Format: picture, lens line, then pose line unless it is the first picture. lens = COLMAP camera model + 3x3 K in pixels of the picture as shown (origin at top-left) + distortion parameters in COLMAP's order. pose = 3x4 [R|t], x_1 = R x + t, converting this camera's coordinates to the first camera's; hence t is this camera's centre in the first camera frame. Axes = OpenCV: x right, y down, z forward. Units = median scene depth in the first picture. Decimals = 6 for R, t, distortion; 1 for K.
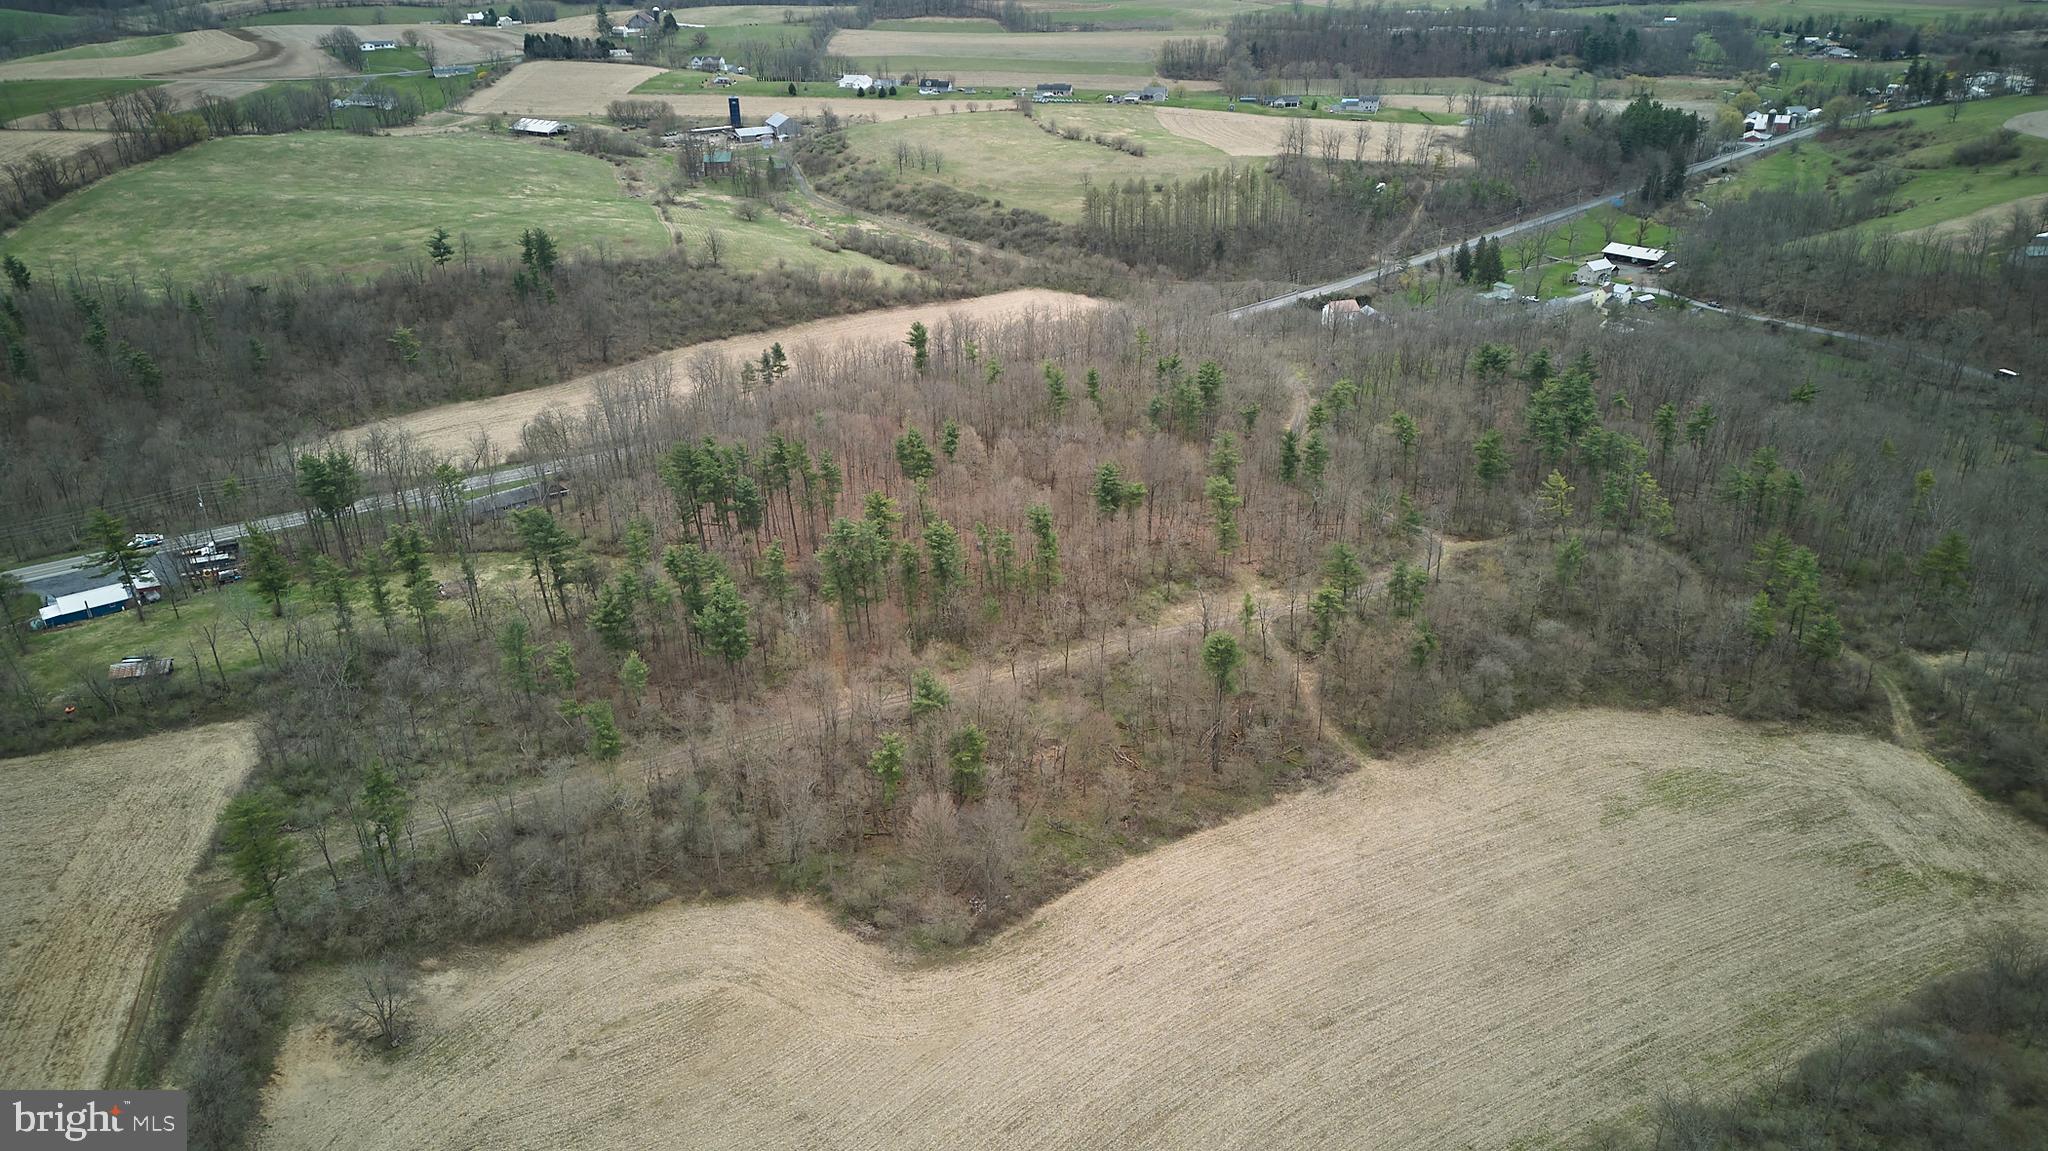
lens RADIAL K [[1430.3, 0, 1019.5], [0, 1430.3, 571.3], [0, 0, 1]] dist [0.080306, -0.072278]
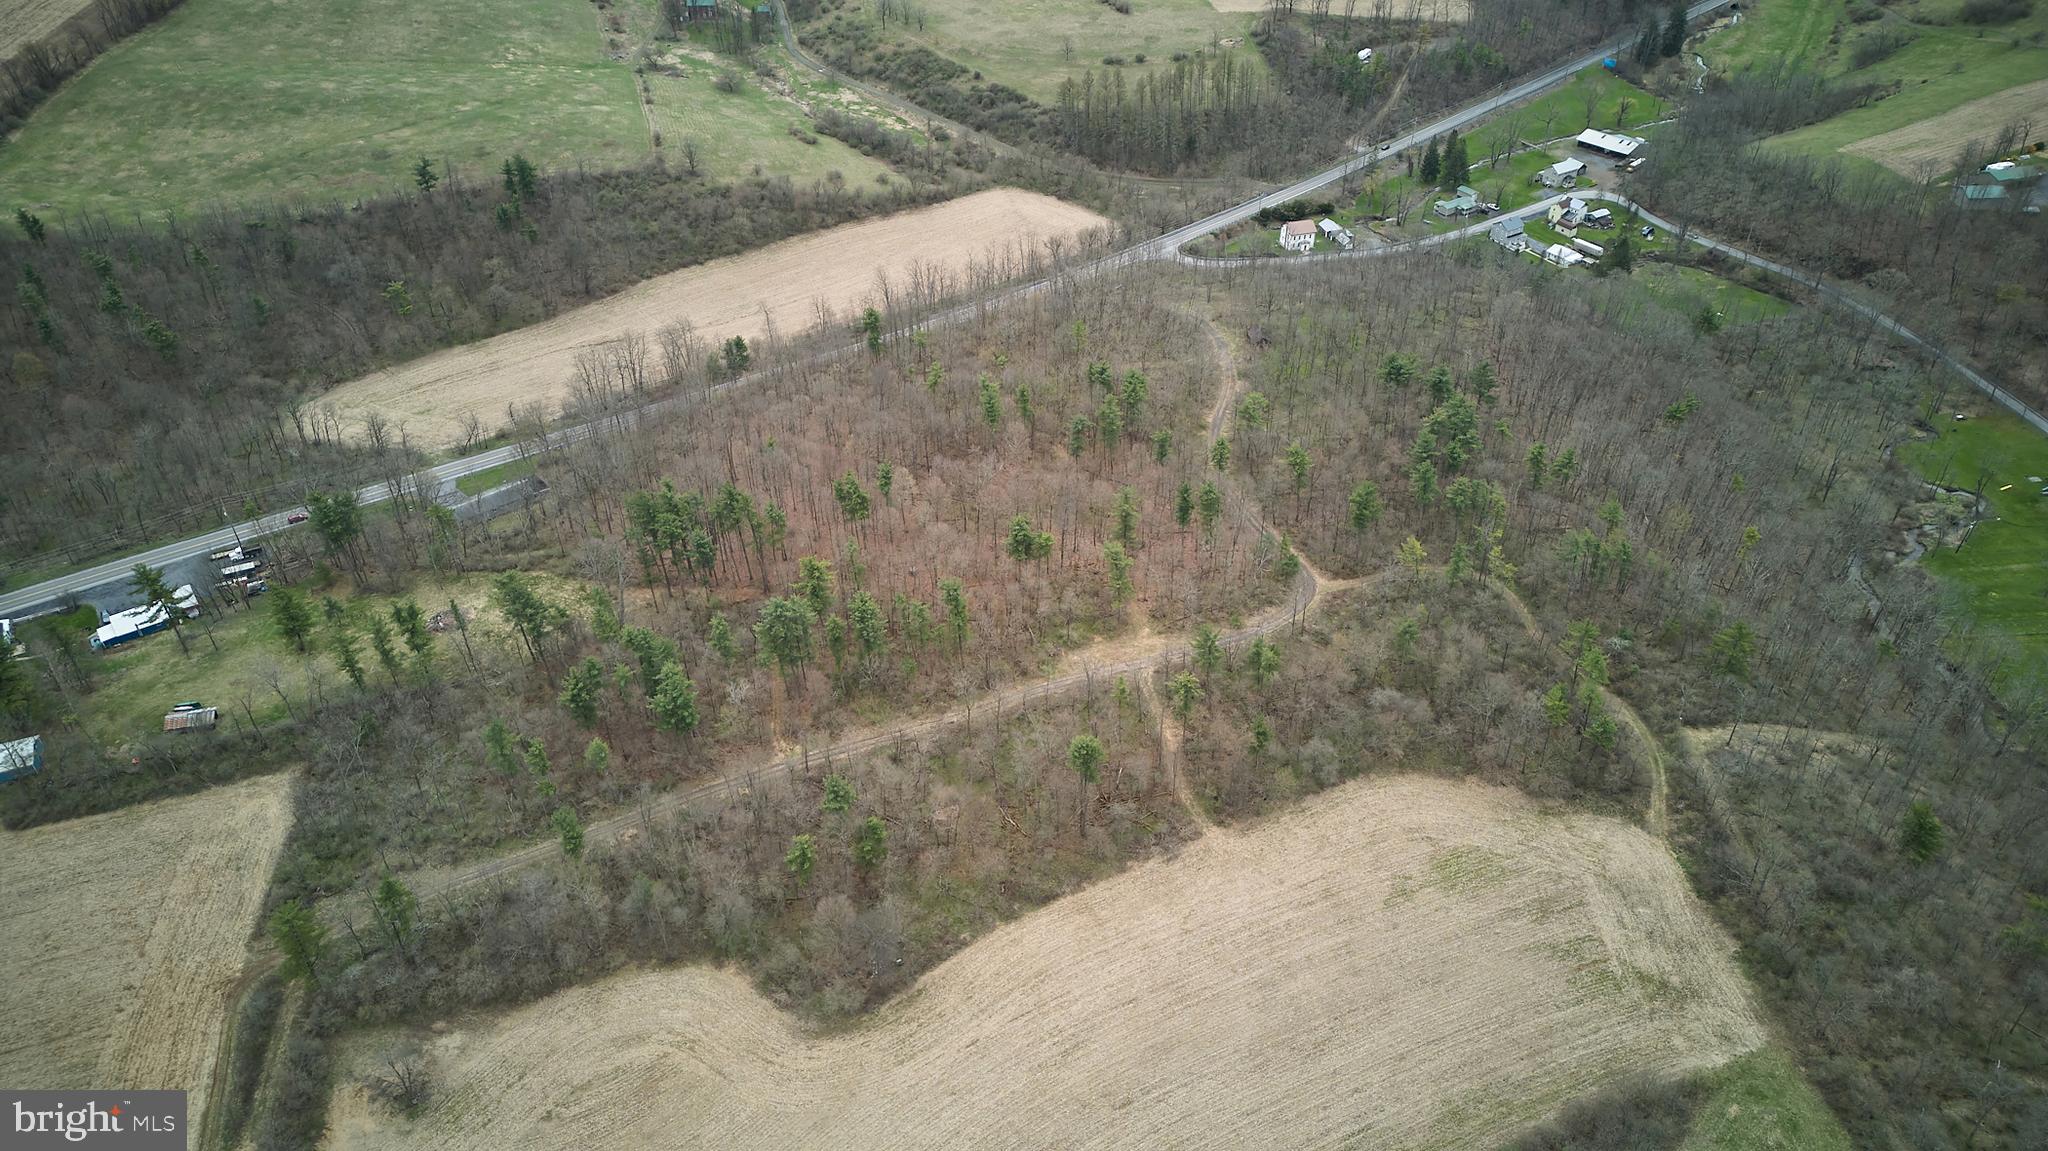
lens RADIAL K [[1430.3, 0, 1019.5], [0, 1430.3, 570.0], [0, 0, 1]] dist [0.080306, -0.072278]
pose [[0.999683, 0.019083, -0.016427, 0.093604], [-0.015423, 0.979759, 0.199588, -0.302098], [0.019904, -0.199271, 0.979742, -0.131779]]
